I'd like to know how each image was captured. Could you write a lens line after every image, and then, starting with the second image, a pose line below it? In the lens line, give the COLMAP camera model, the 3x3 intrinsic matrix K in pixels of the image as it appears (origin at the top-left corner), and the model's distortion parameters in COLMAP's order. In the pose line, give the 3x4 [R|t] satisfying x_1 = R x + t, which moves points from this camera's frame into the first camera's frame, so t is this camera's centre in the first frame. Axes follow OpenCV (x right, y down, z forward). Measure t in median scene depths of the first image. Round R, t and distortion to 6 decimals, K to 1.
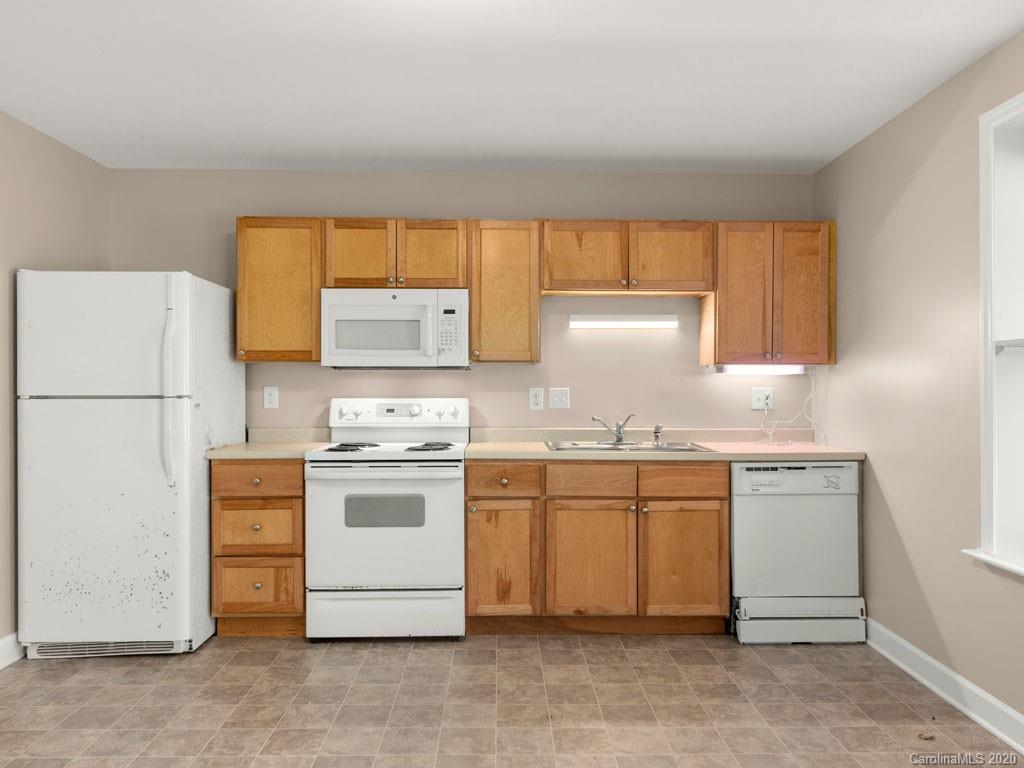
lens RADIAL K [[752.1, 0, 512.0], [0, 752.1, 384.0], [0, 0, 1]] dist [0.002708, -0.001542]
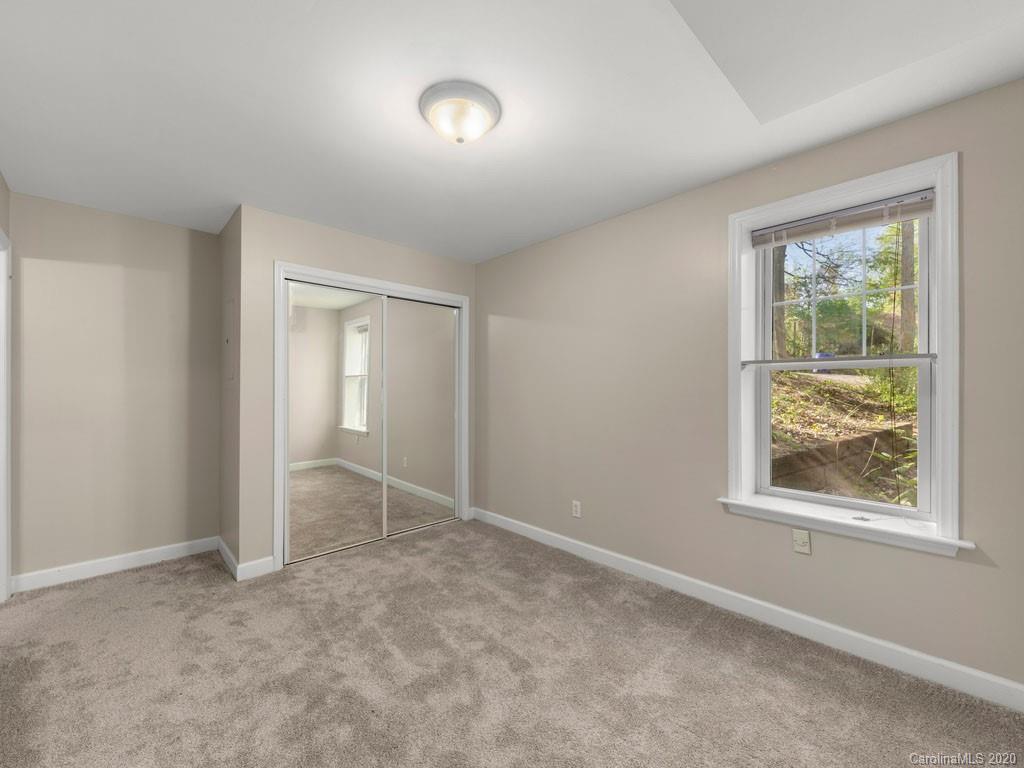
lens RADIAL K [[425.3, 0, 512.0], [0, 425.3, 384.0], [0, 0, 1]] dist [-0.000337, -0.000035]
pose [[0.743258, 0.006759, 0.668971, -0.216036], [-0.000497, 0.999954, -0.009551, -0.001488], [-0.669005, 0.006767, 0.743227, 0.492296]]
